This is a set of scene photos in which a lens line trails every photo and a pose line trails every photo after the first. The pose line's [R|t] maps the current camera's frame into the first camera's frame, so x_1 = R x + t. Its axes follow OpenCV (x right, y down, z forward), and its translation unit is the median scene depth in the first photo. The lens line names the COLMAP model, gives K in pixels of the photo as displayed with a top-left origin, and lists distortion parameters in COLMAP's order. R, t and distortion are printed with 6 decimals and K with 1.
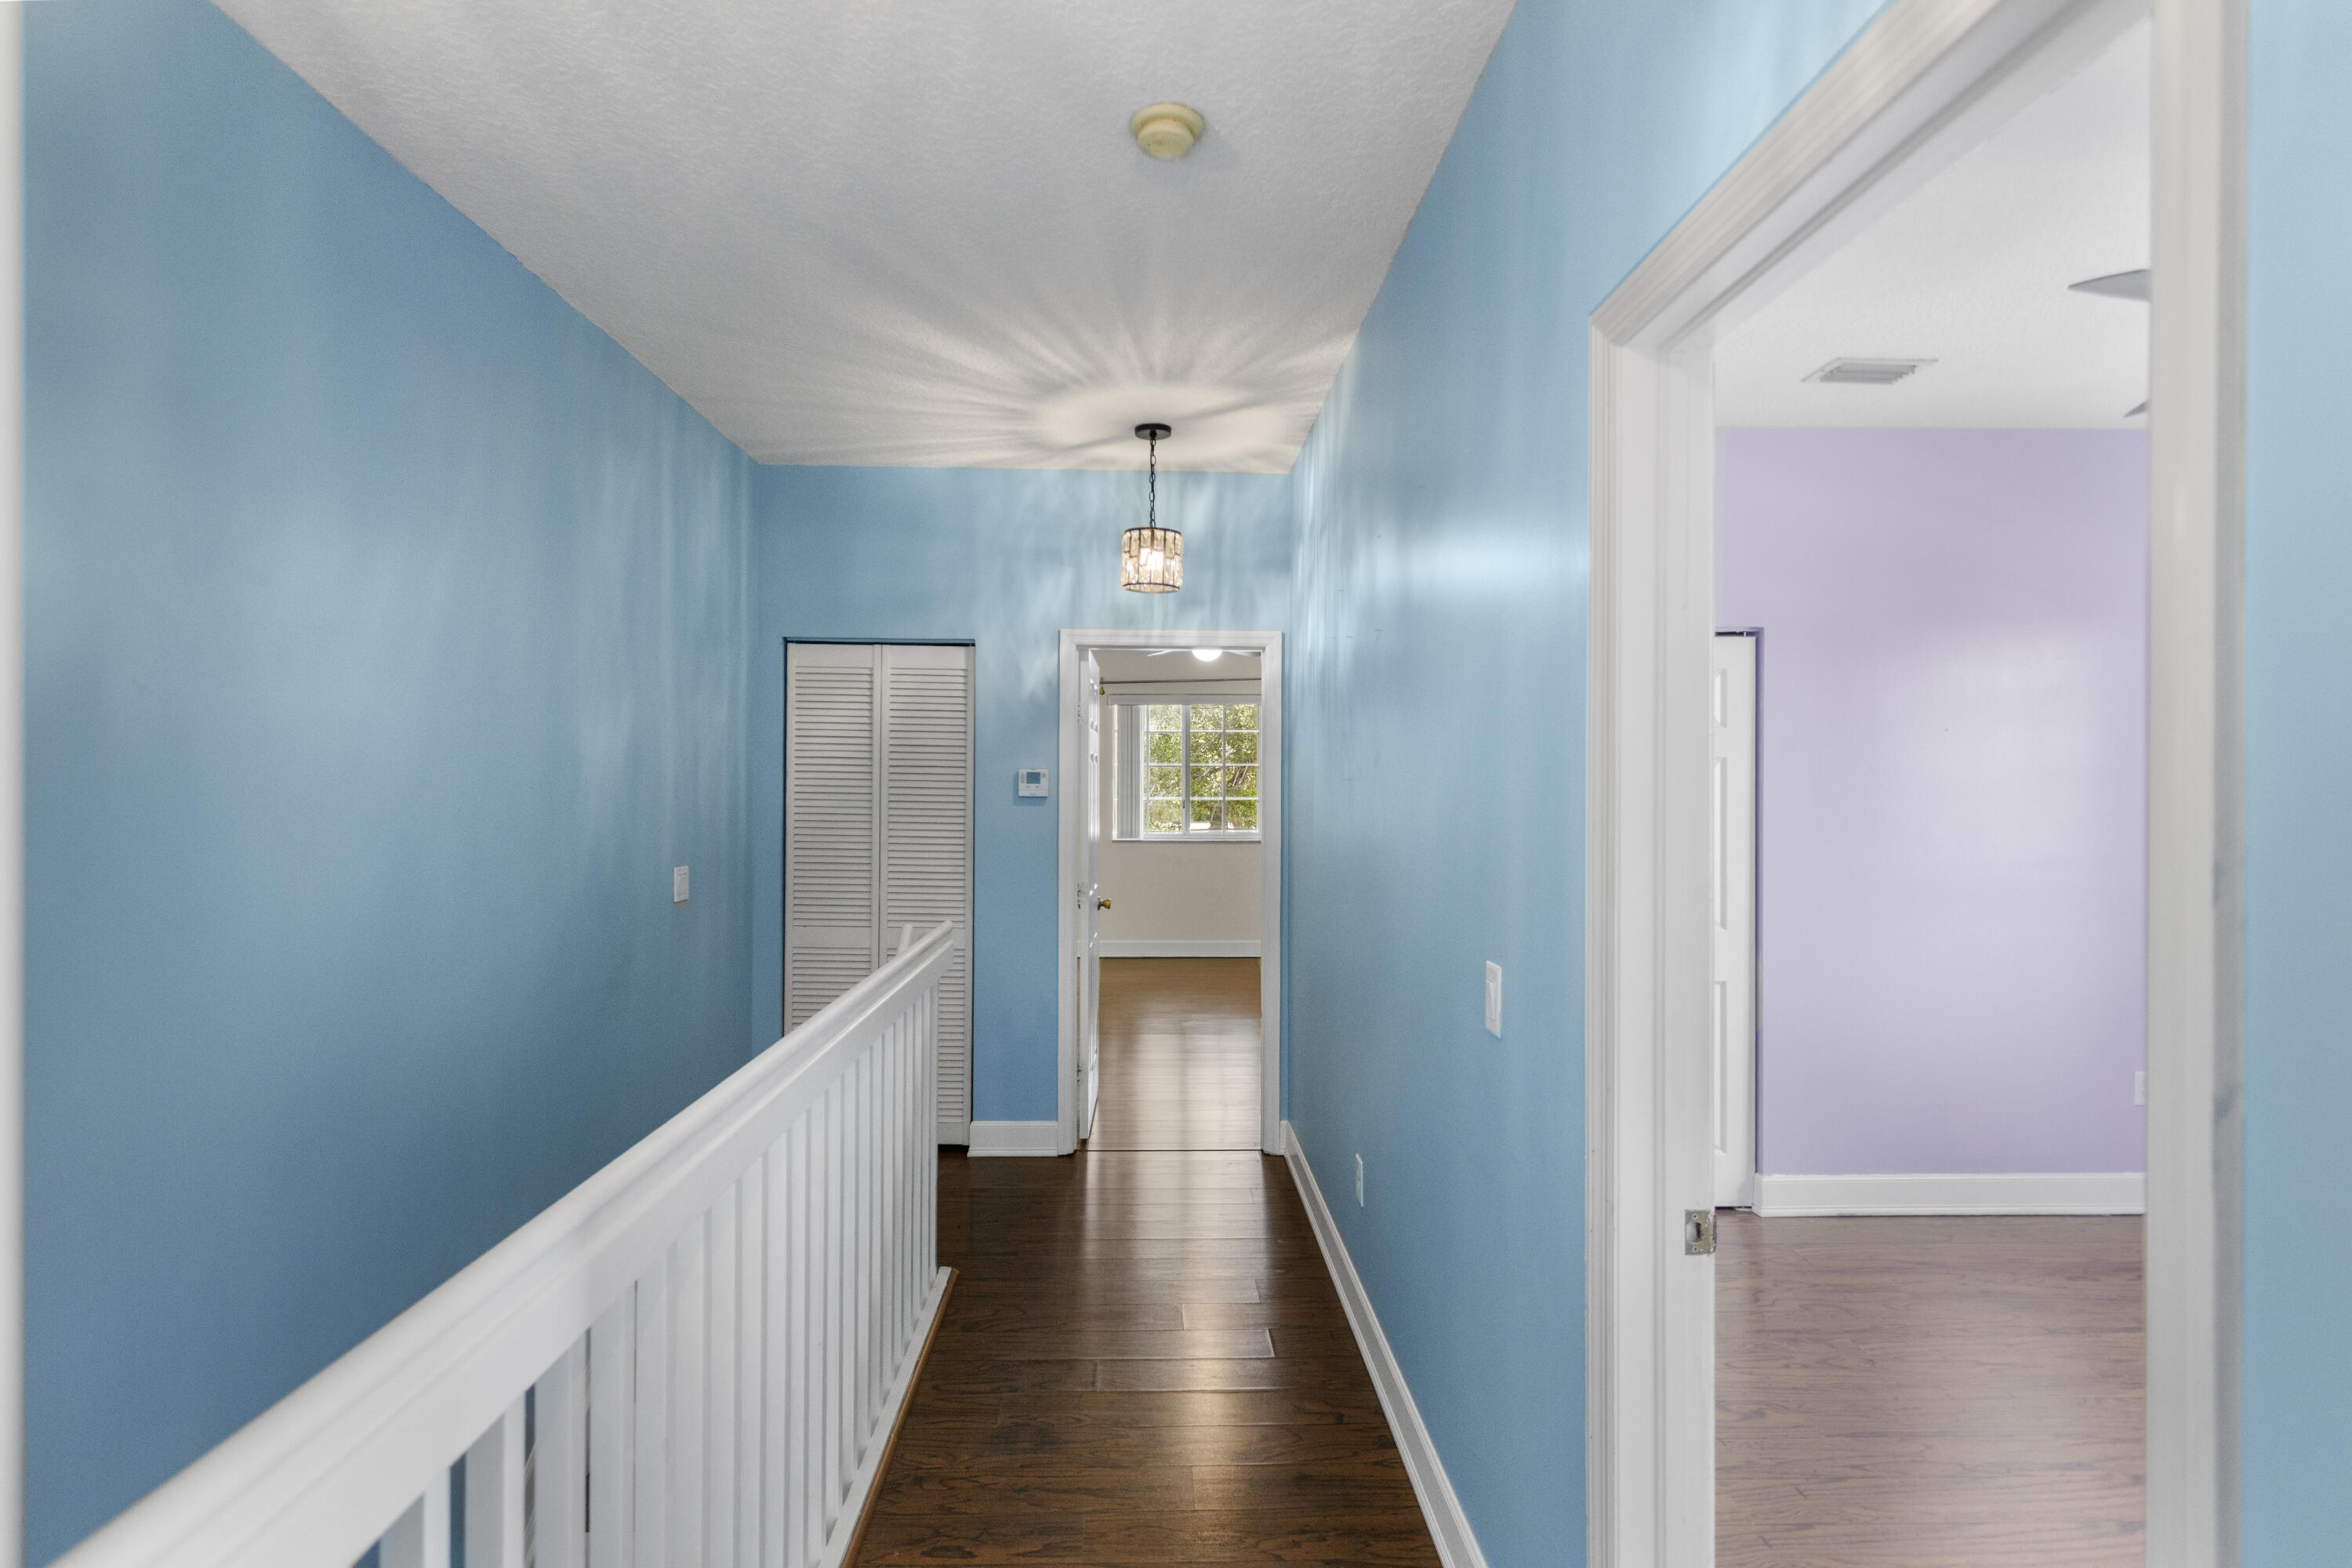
lens RADIAL K [[1142.0, 0, 1172.4], [0, 1142.0, 788.5], [0, 0, 1]] dist [0.002231, 0.000500]
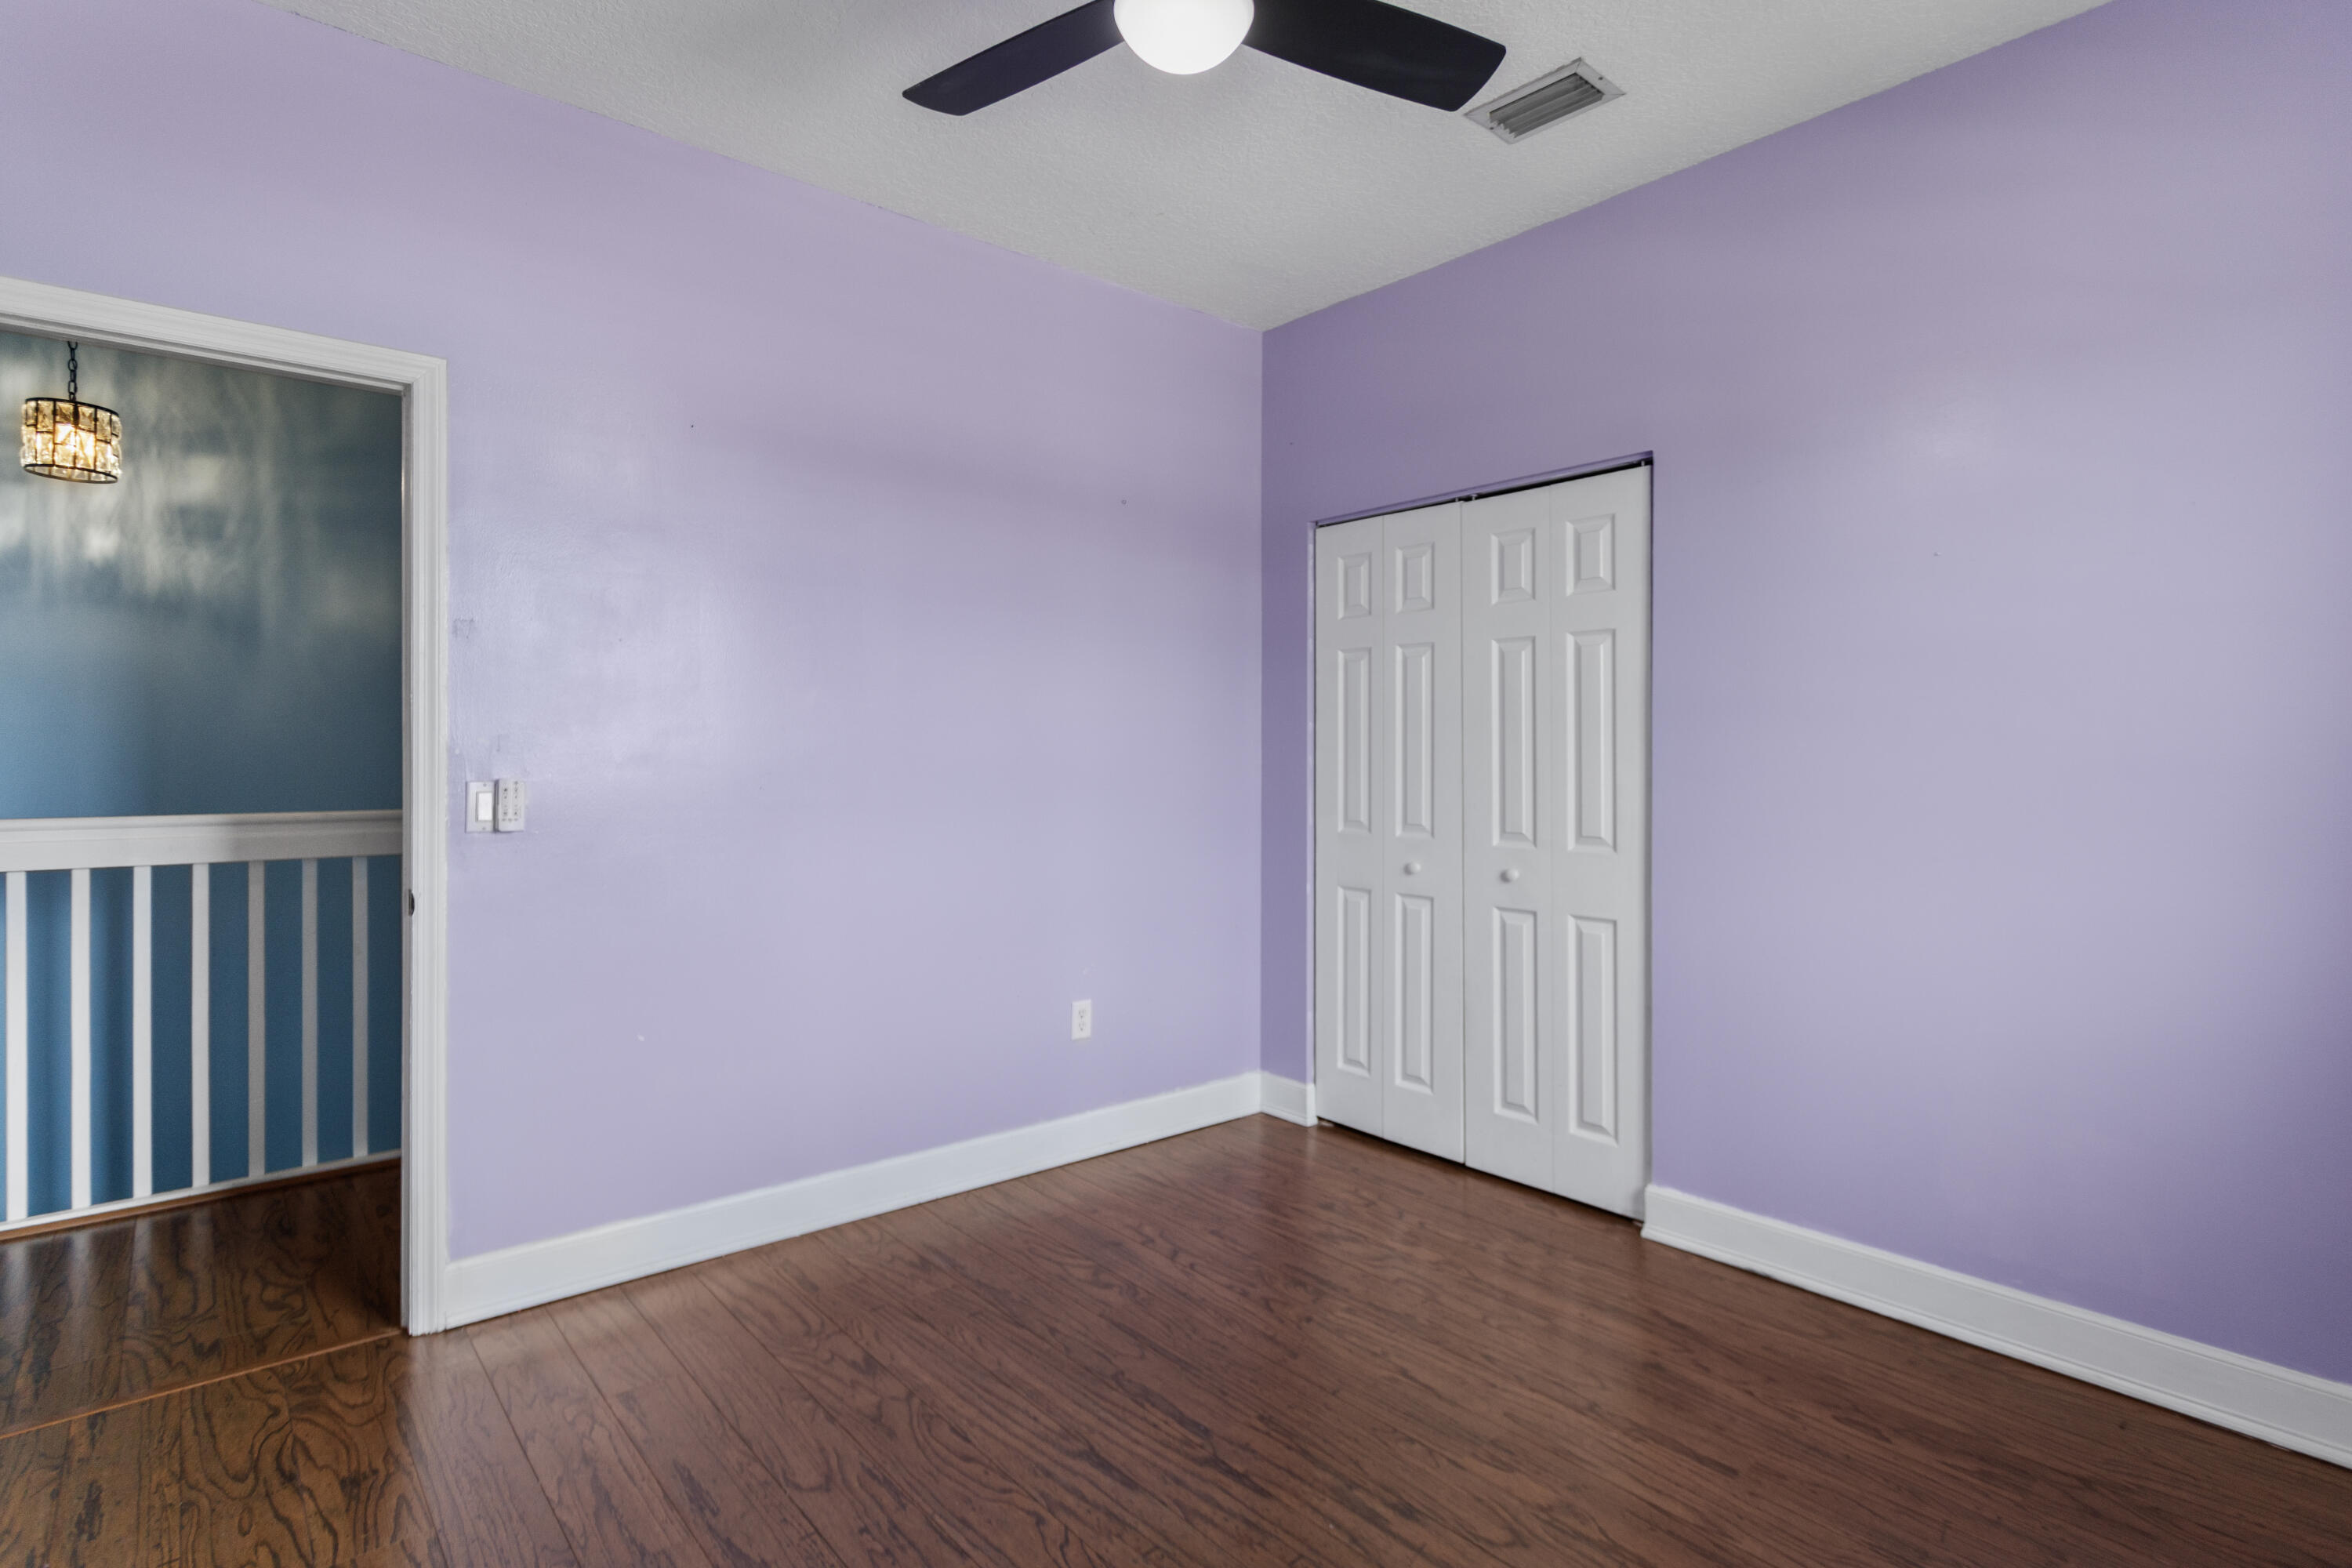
lens RADIAL K [[1142.0, 0, 1176.1], [0, 1142.0, 764.8], [0, 0, 1]] dist [0.002231, 0.000500]
pose [[0.637168, 0.002270, -0.770722, 0.947486], [-0.002598, 0.999996, 0.000798, 0.068883], [0.770721, 0.001494, 0.637171, 0.301202]]
